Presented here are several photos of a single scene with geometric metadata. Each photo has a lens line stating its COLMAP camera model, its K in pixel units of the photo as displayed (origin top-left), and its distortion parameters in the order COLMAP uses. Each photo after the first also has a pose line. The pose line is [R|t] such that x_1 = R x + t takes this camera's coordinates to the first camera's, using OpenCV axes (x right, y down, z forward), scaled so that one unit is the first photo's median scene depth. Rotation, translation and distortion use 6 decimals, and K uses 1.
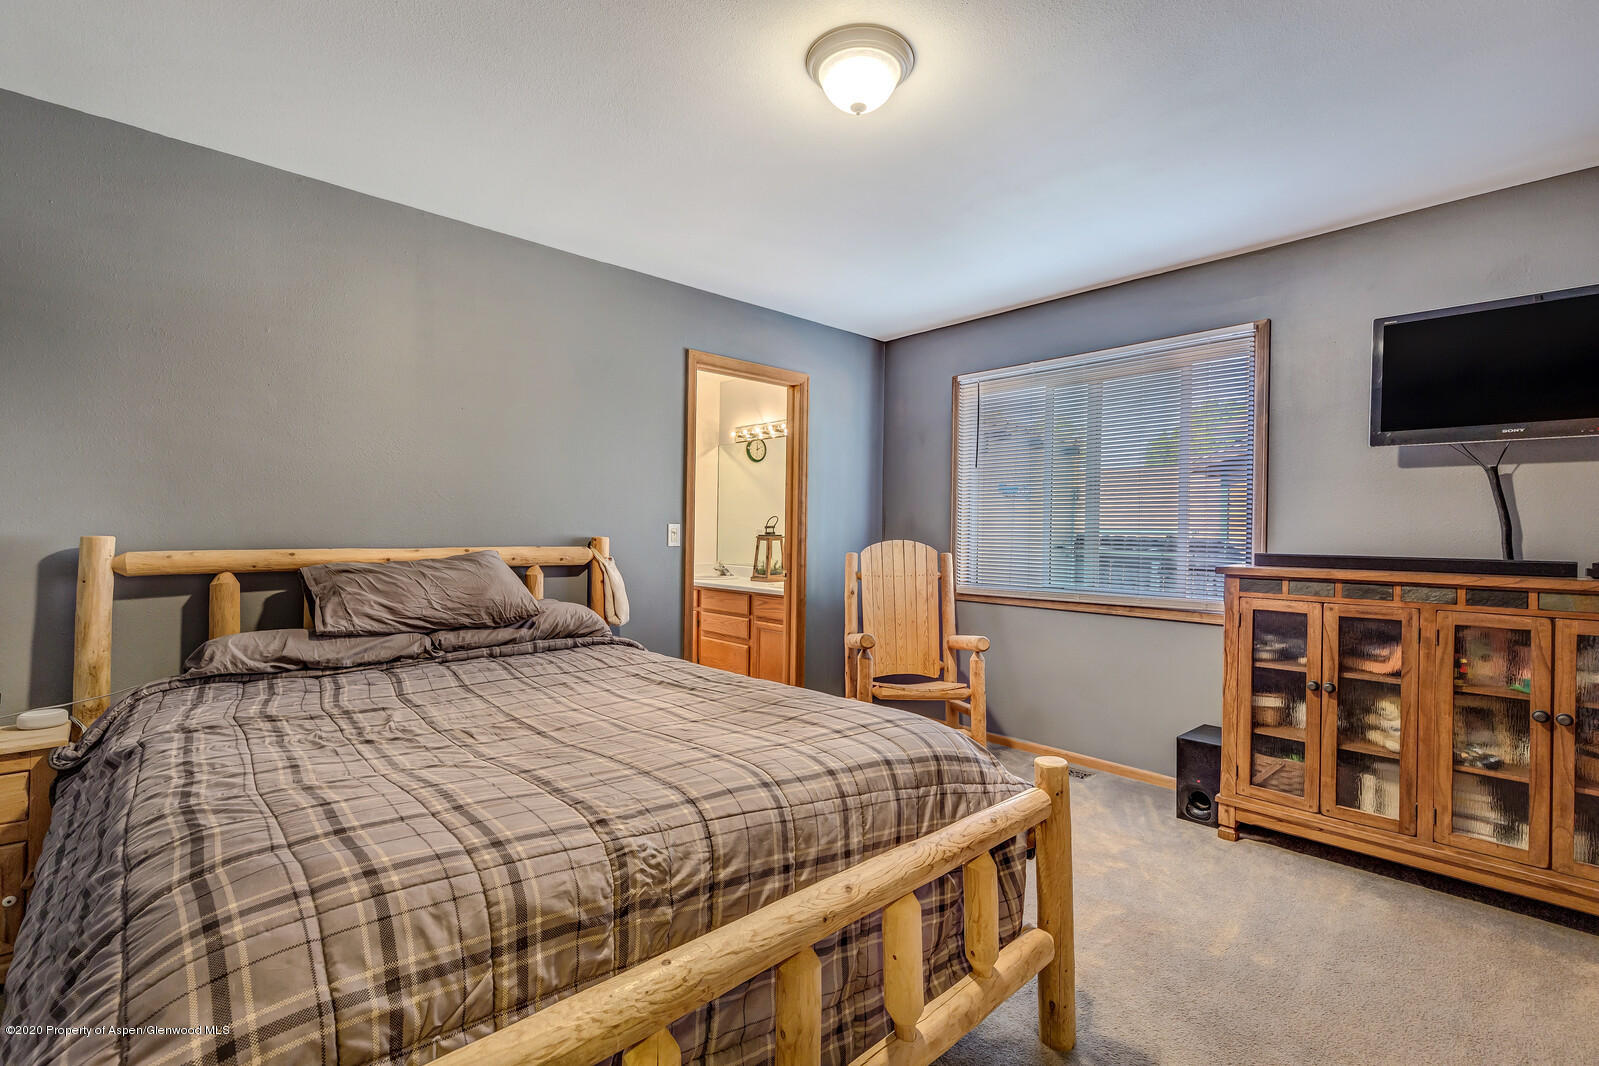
lens RADIAL K [[729.6, 0, 800.1], [0, 729.6, 530.0], [0, 0, 1]] dist [-0.001009, -0.000240]
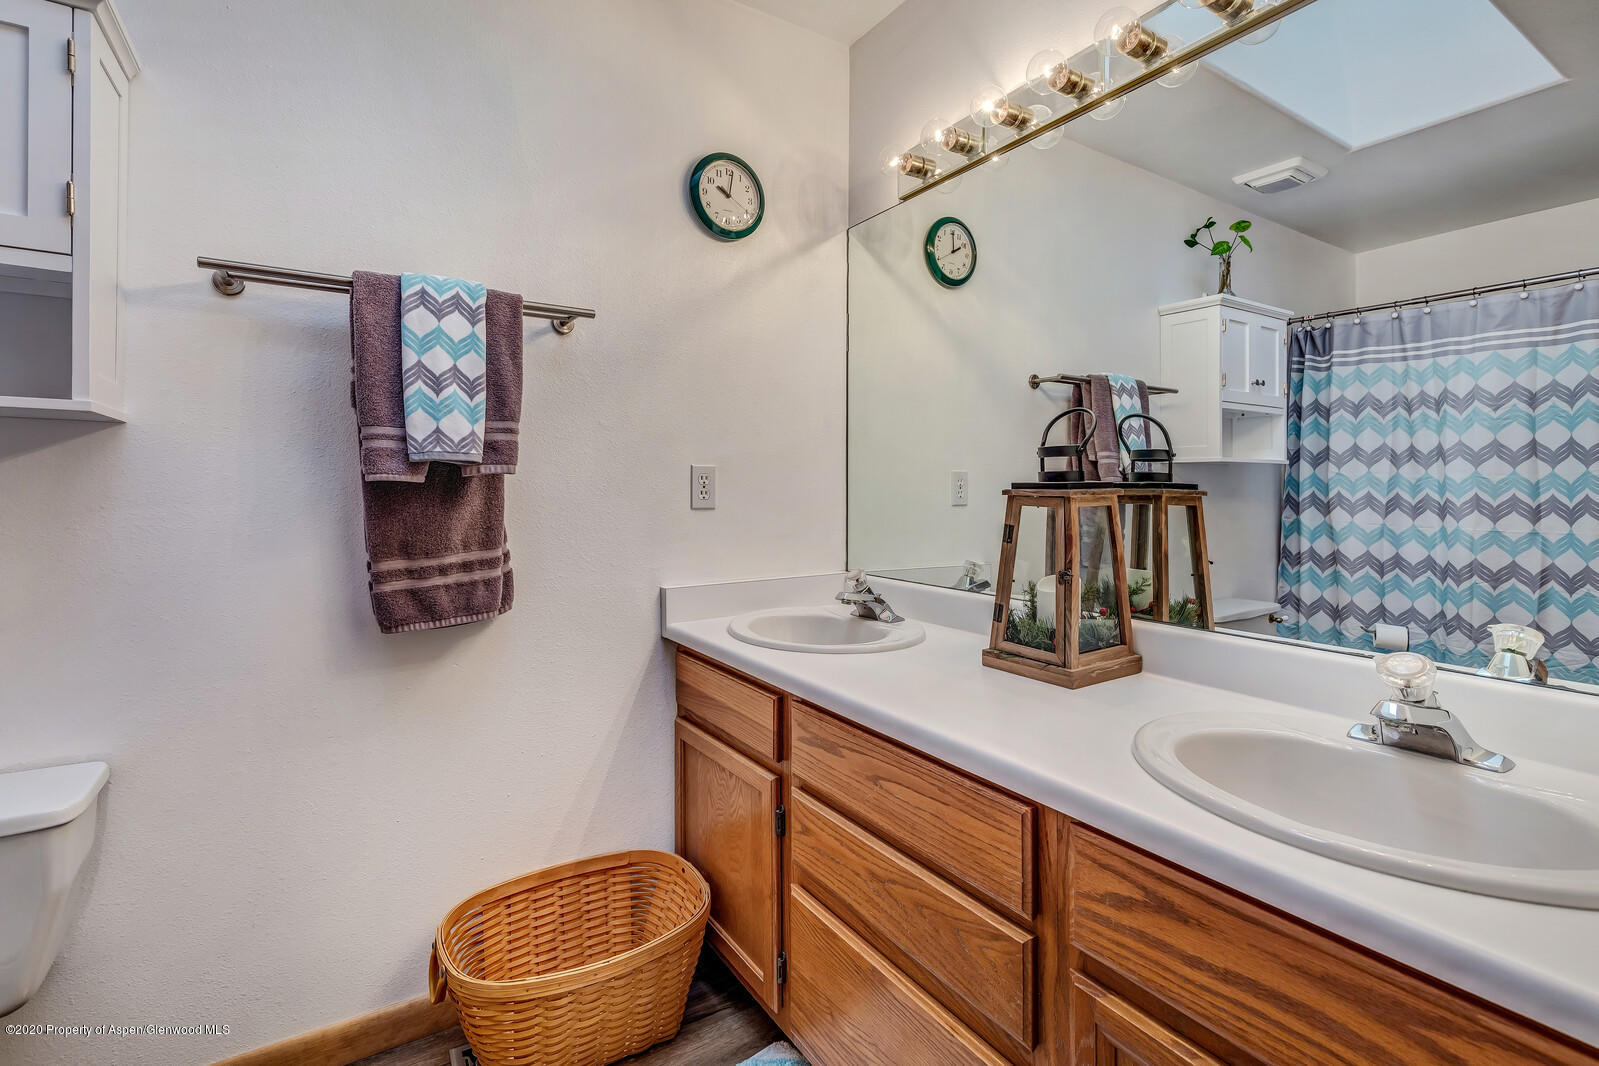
lens RADIAL K [[729.6, 0, 786.2], [0, 729.6, 492.4], [0, 0, 1]] dist [-0.001009, -0.000240]
pose [[0.981538, -0.010700, -0.190968, -0.085440], [0.009913, 0.999938, -0.005075, 0.010244], [0.191011, 0.003088, 0.981583, 0.738980]]
